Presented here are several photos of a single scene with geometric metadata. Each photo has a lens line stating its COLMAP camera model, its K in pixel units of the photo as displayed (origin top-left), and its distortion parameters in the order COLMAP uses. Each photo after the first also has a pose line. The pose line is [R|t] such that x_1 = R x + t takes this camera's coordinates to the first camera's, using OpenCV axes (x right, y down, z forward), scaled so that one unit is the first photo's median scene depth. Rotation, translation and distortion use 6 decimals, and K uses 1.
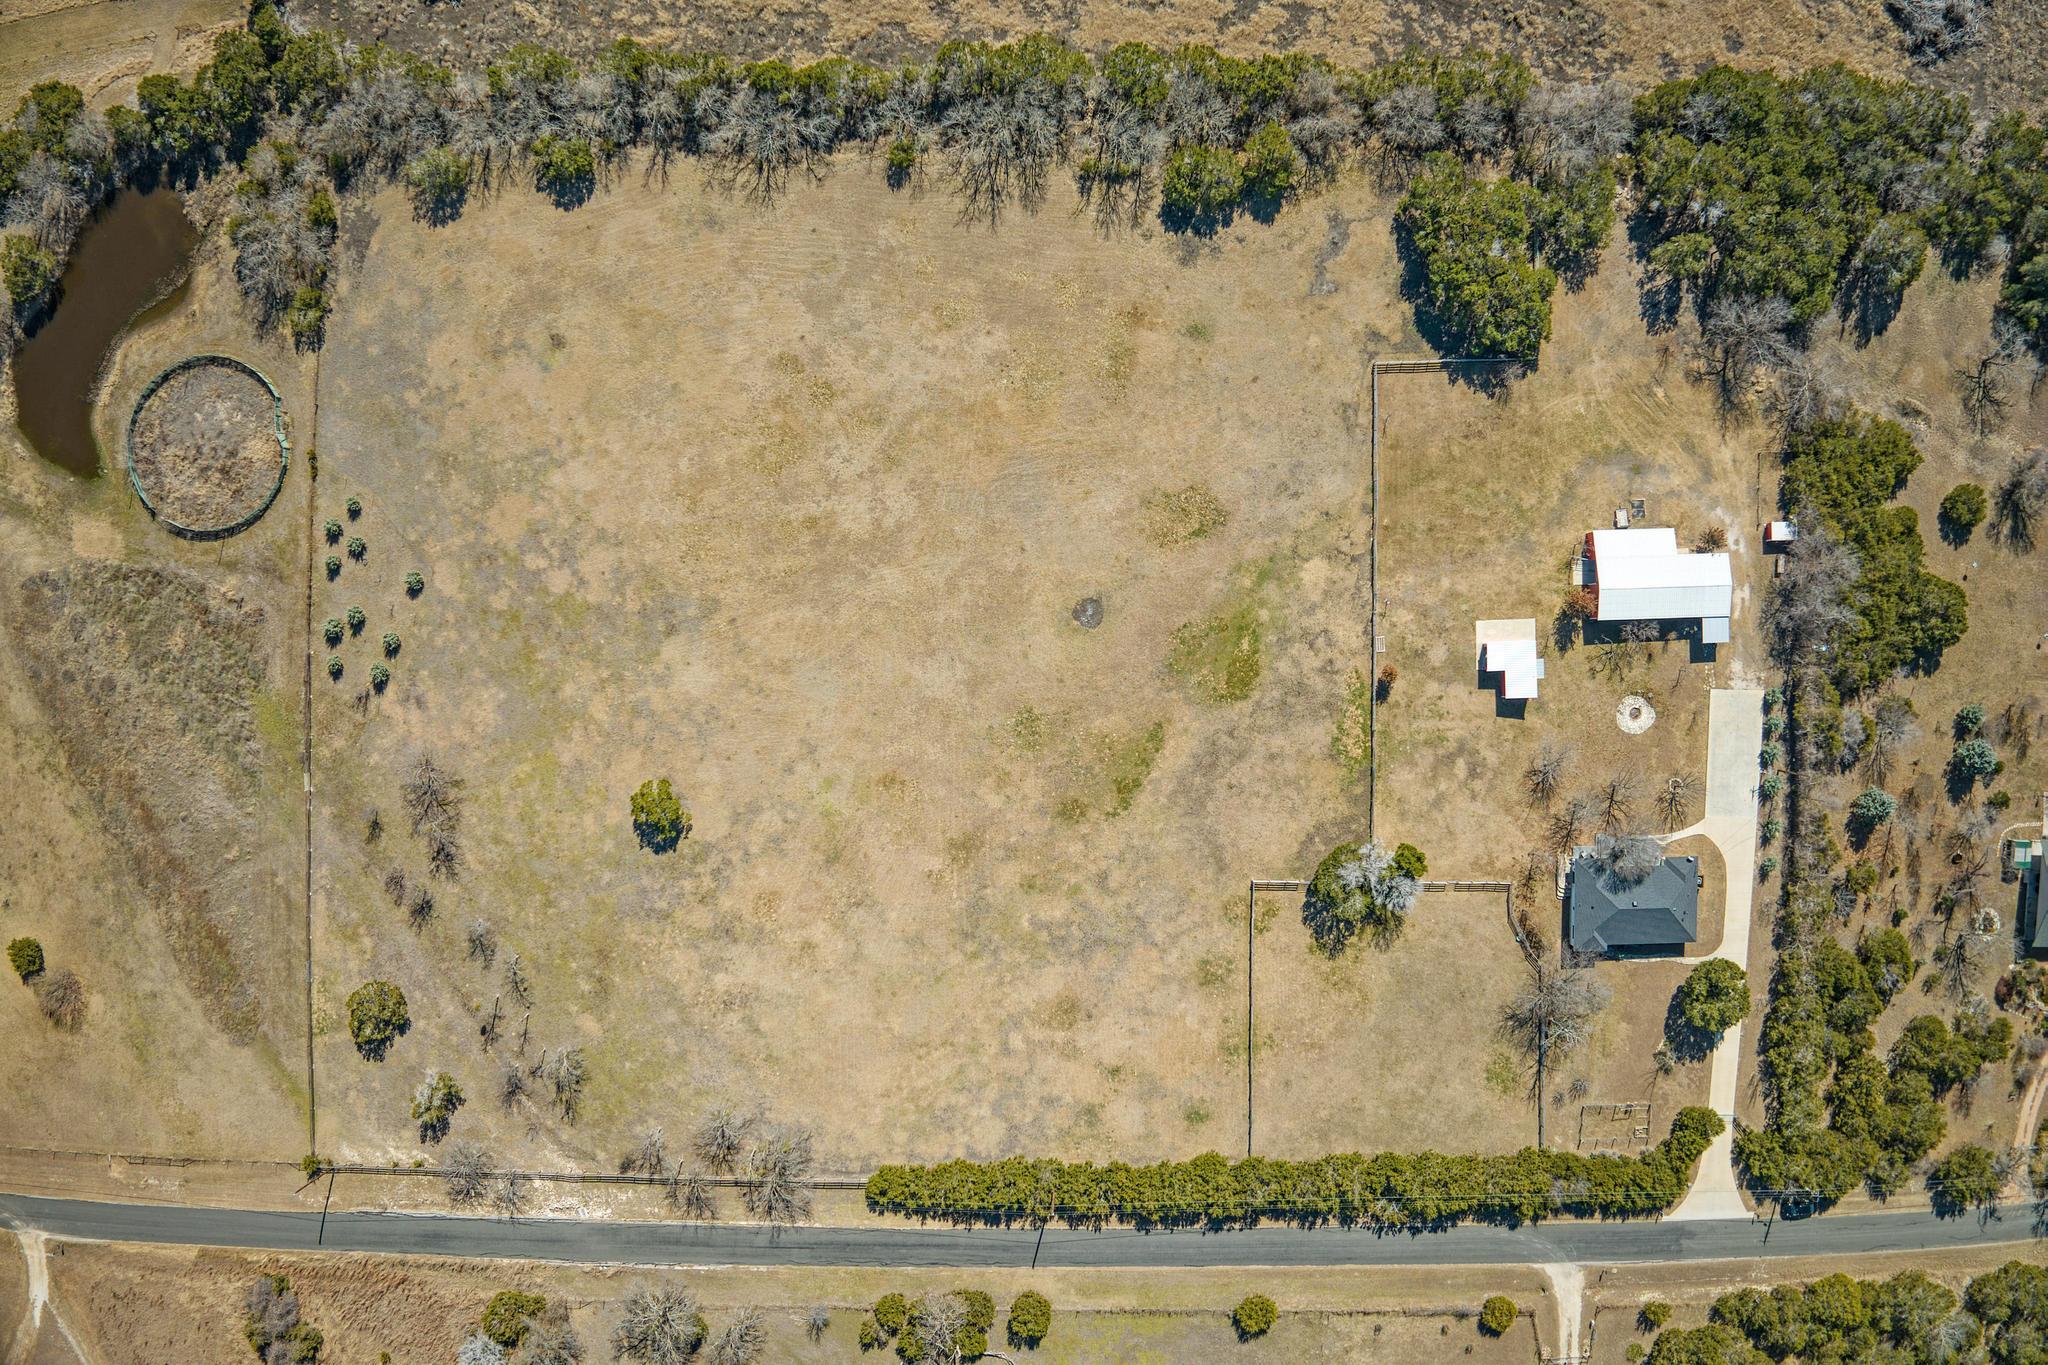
lens RADIAL K [[1441.8, 0, 1024.0], [0, 1441.8, 682.5], [0, 0, 1]] dist [-0.094006, -0.021116]
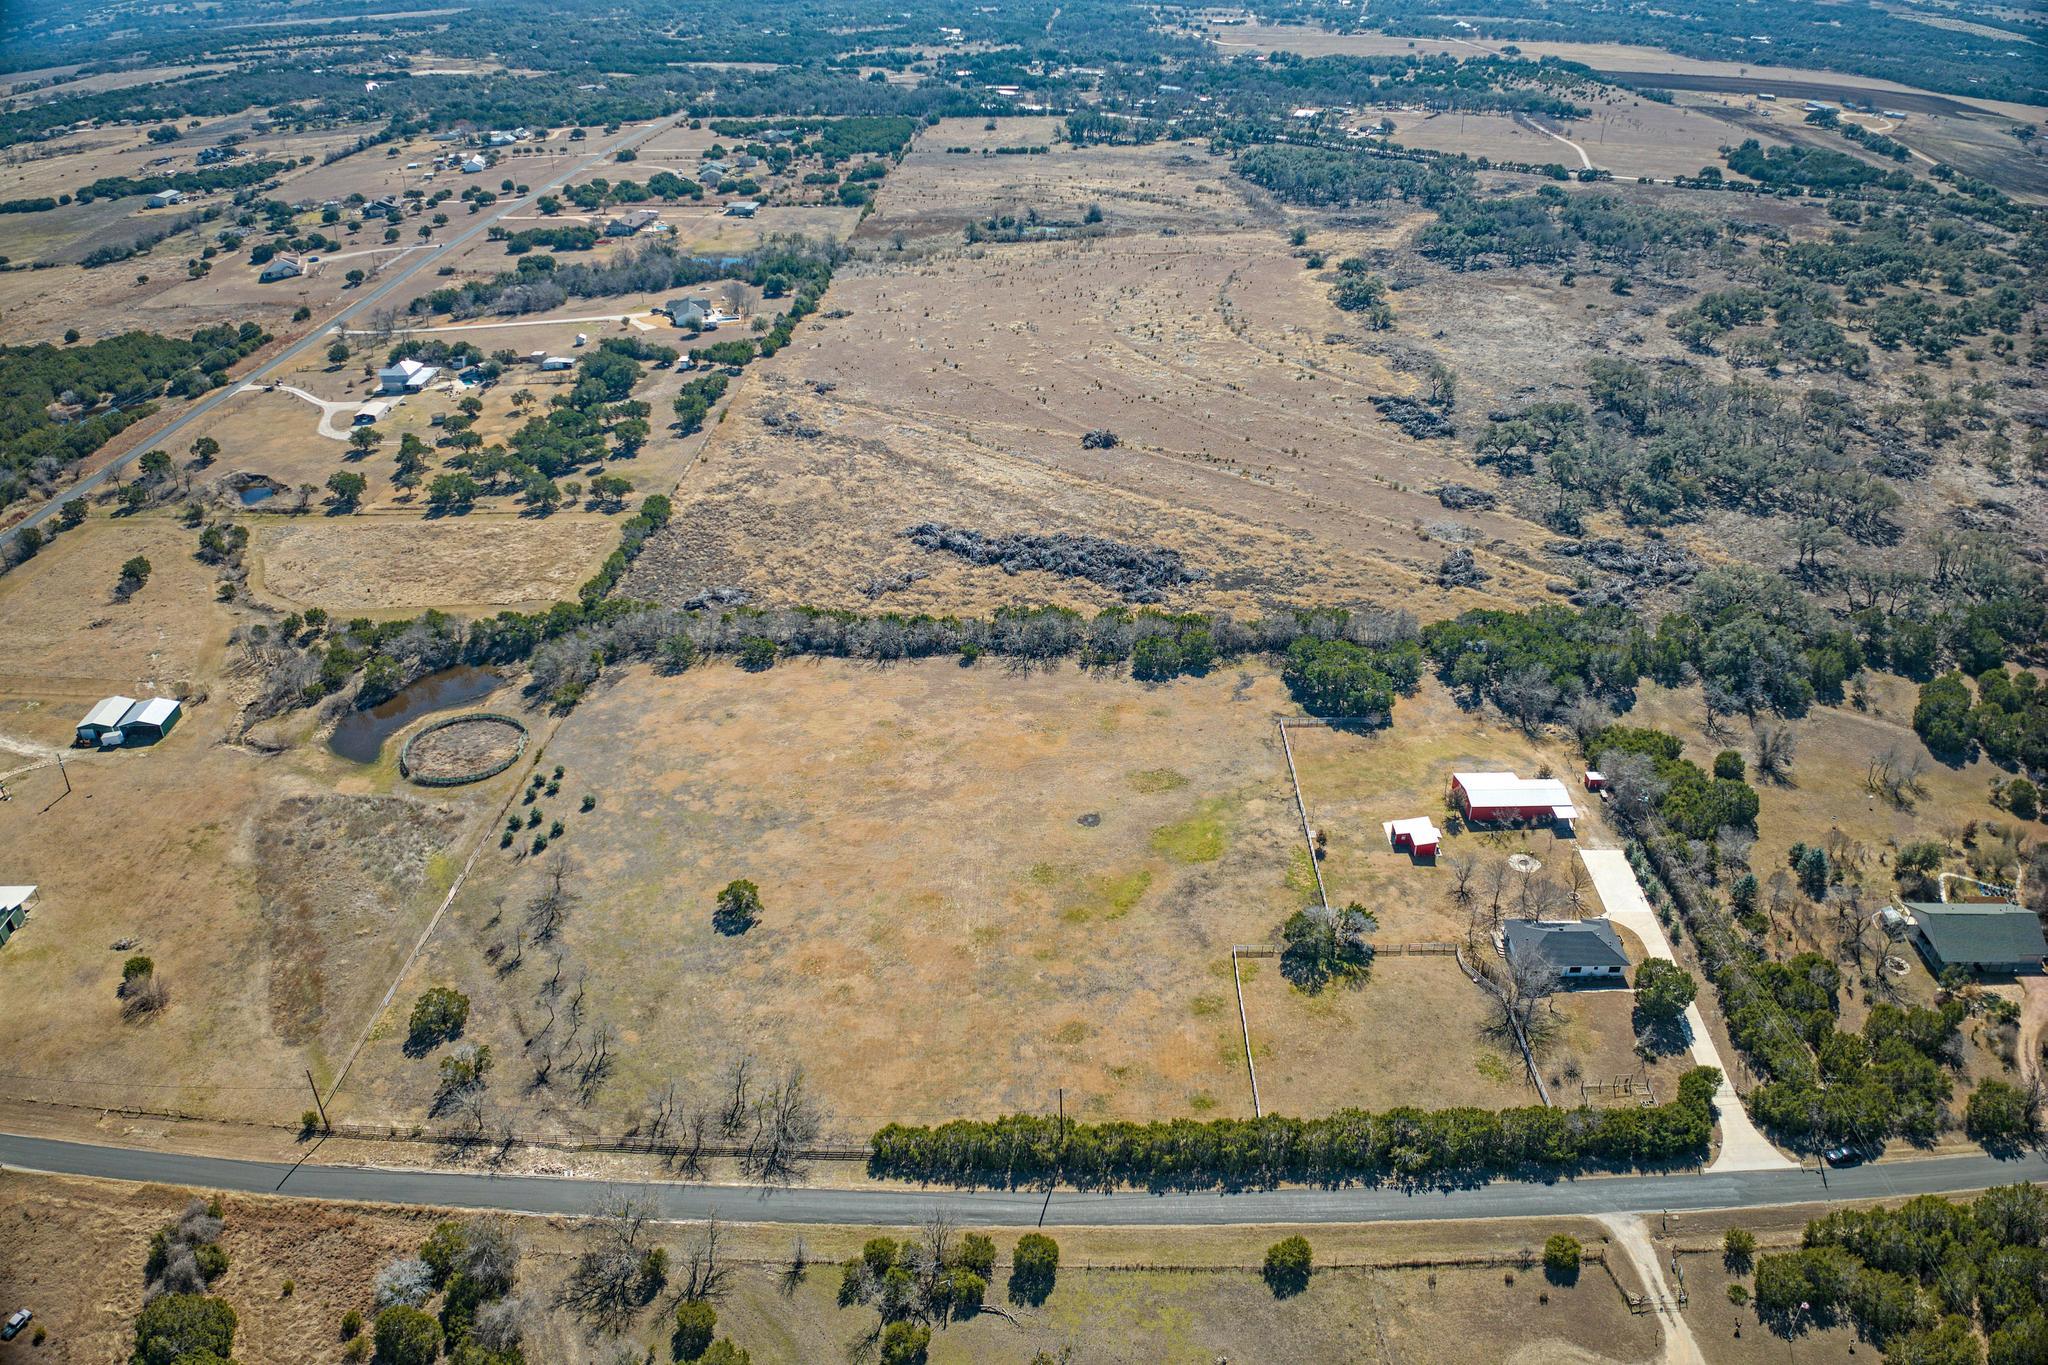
lens RADIAL K [[1402.1, 0, 1024.0], [0, 1402.1, 682.5], [0, 0, 1]] dist [-0.098138, -0.005460]
pose [[0.999657, 0.013348, -0.022538, 0.011875], [-0.026184, 0.485488, -0.873851, 1.024421], [-0.000722, 0.874141, 0.485671, 0.259534]]
